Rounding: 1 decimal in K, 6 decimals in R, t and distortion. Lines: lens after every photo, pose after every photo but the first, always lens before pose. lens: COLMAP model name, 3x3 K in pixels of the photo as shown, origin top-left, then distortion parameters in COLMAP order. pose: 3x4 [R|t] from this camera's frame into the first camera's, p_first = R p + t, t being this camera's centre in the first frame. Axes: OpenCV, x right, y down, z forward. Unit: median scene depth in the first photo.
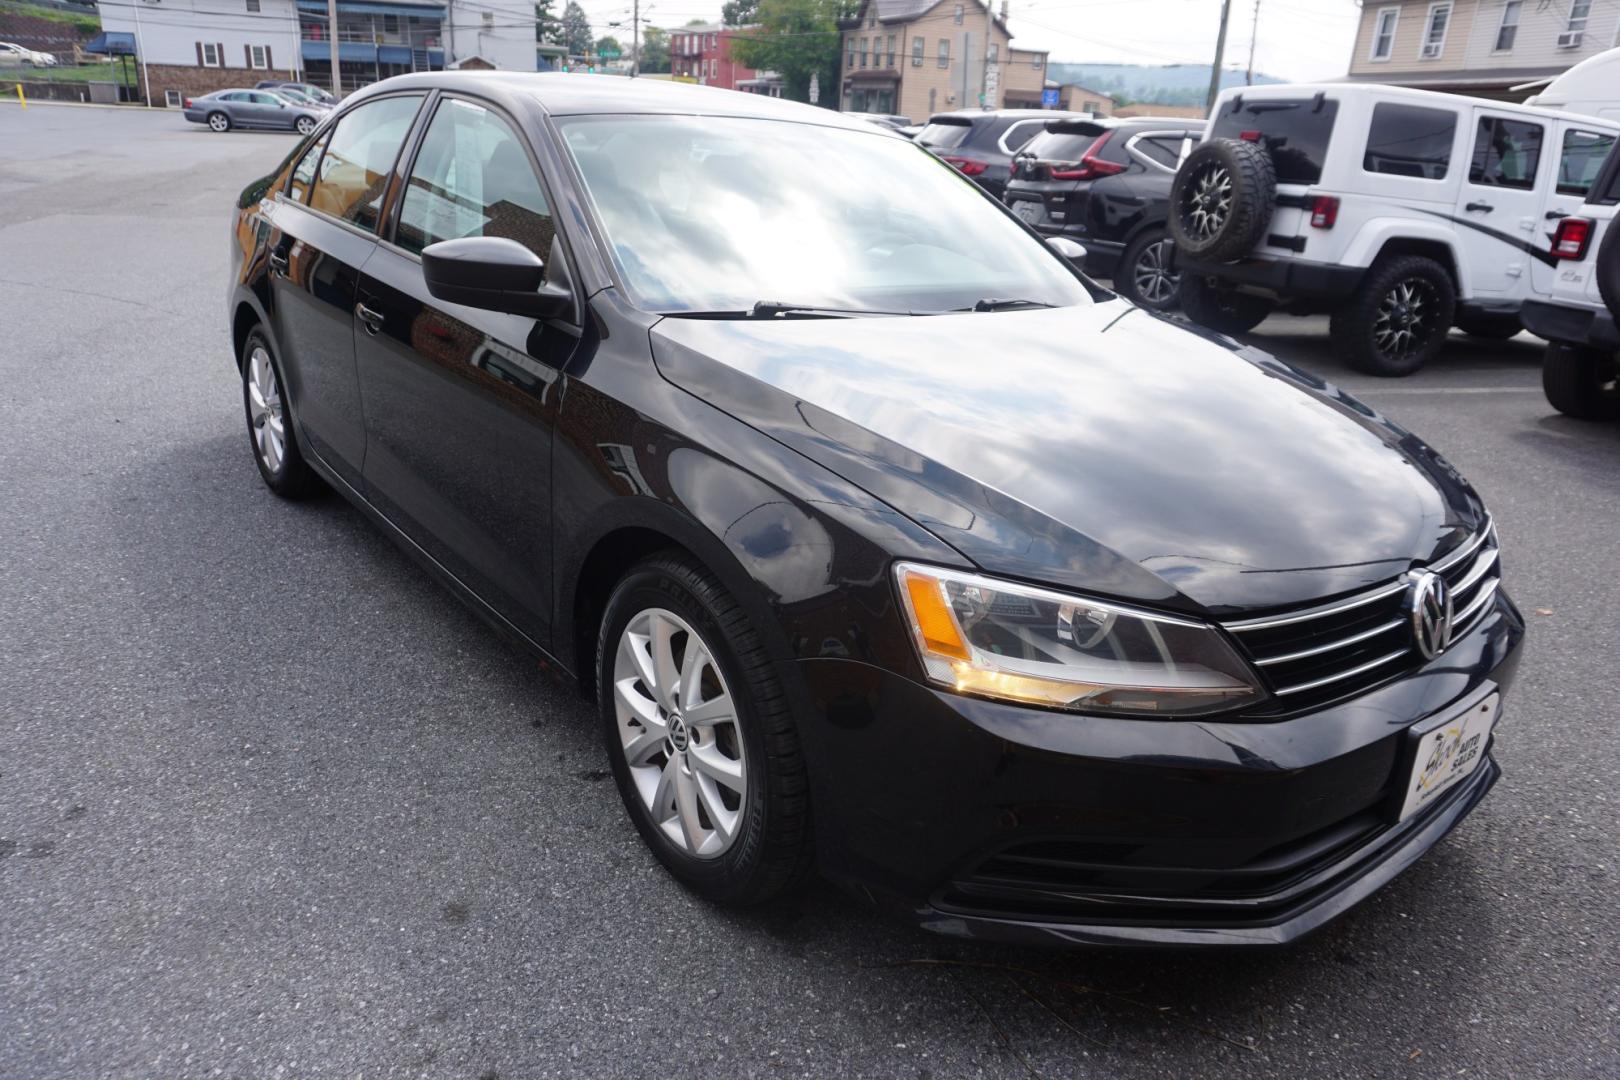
lens RADIAL K [[1084.5, 0, 805.7], [0, 1084.5, 535.2], [0, 0, 1]] dist [-0.054801, 0.041309]
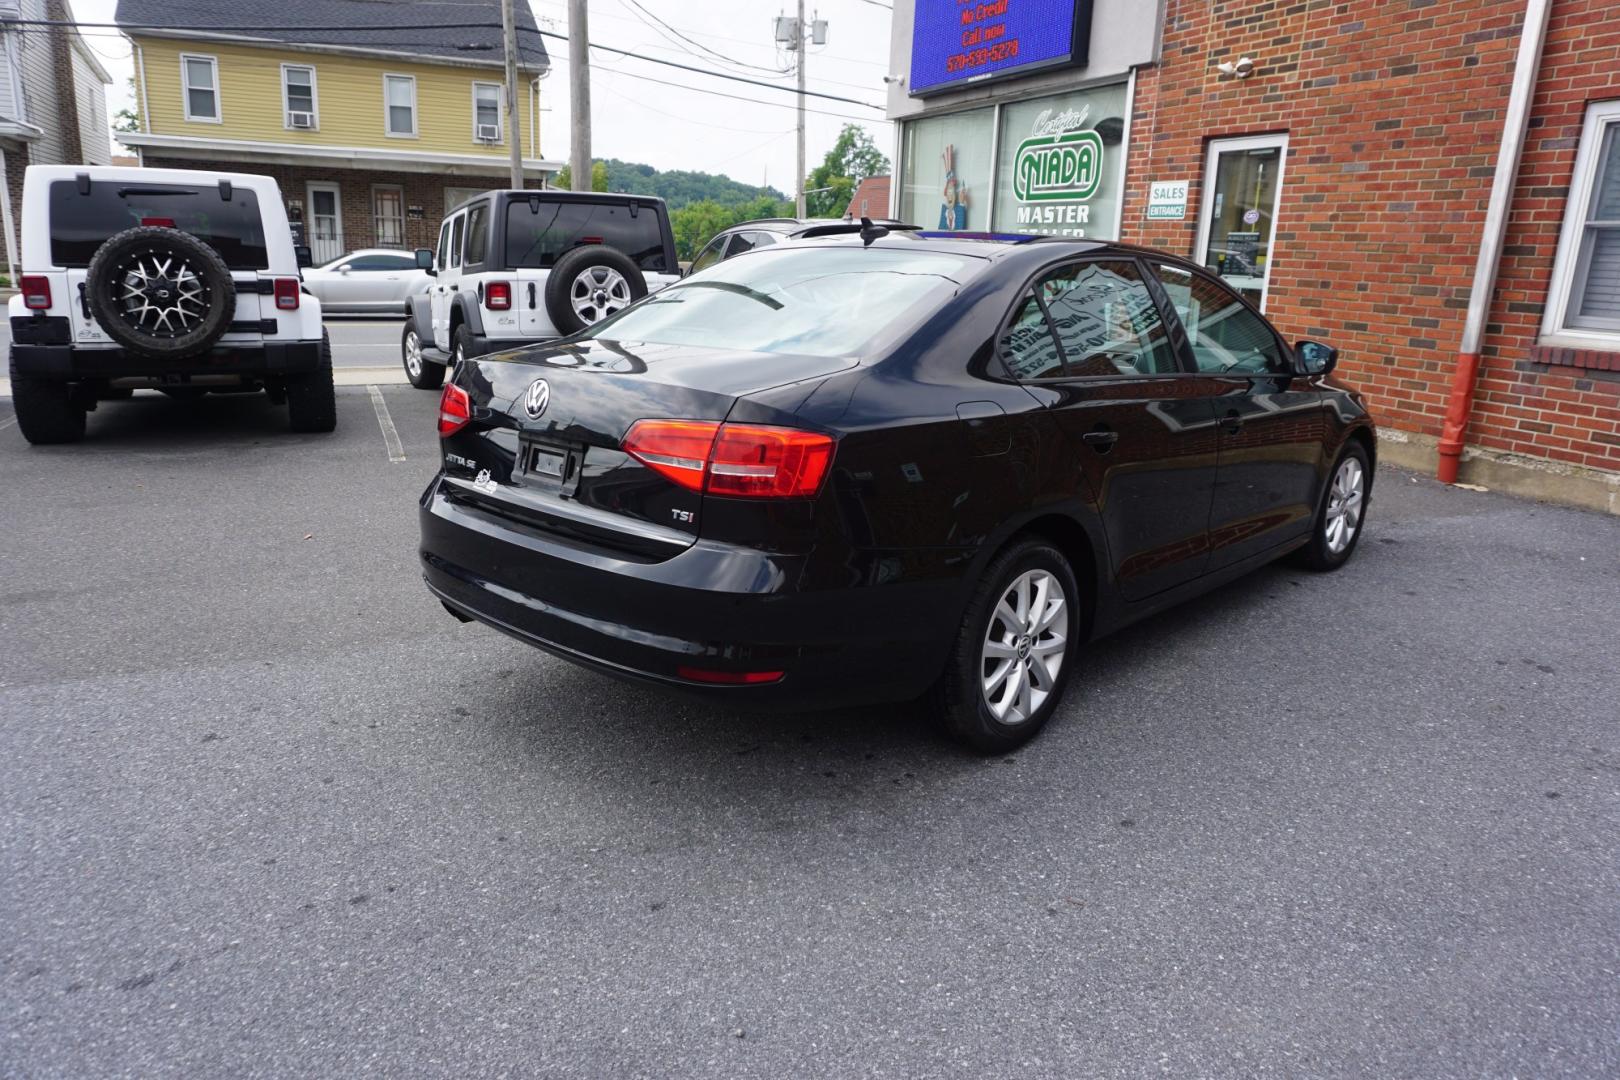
lens RADIAL K [[1084.5, 0, 805.7], [0, 1084.5, 535.2], [0, 0, 1]] dist [-0.054801, 0.041309]
pose [[-0.125258, -0.293983, 0.947568, -0.630304], [0.312131, 0.894915, 0.318907, -0.256293], [-0.941746, 0.335711, -0.020334, 0.594468]]
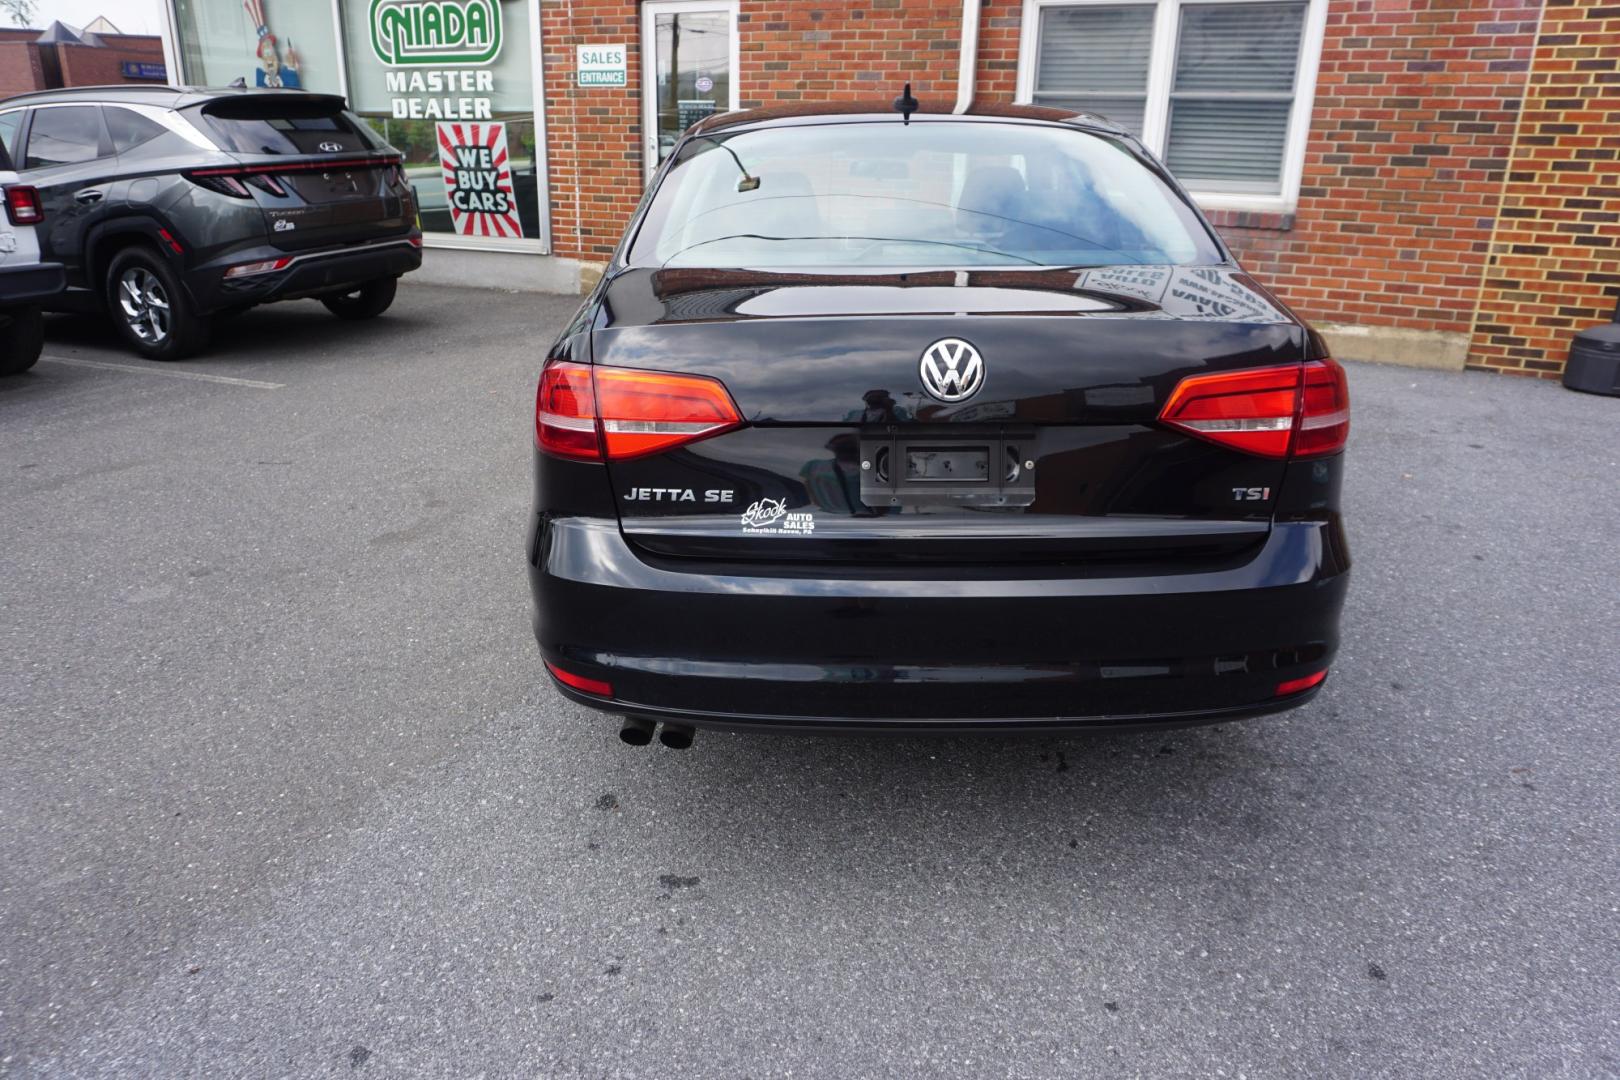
lens RADIAL K [[1087.1, 0, 804.6], [0, 1087.1, 527.4], [0, 0, 1]] dist [-0.045770, 0.026869]
pose [[-0.758067, -0.266532, 0.595227, -0.377187], [0.183454, 0.788677, 0.586798, -0.328331], [-0.625843, 0.554029, -0.548974, 0.831524]]
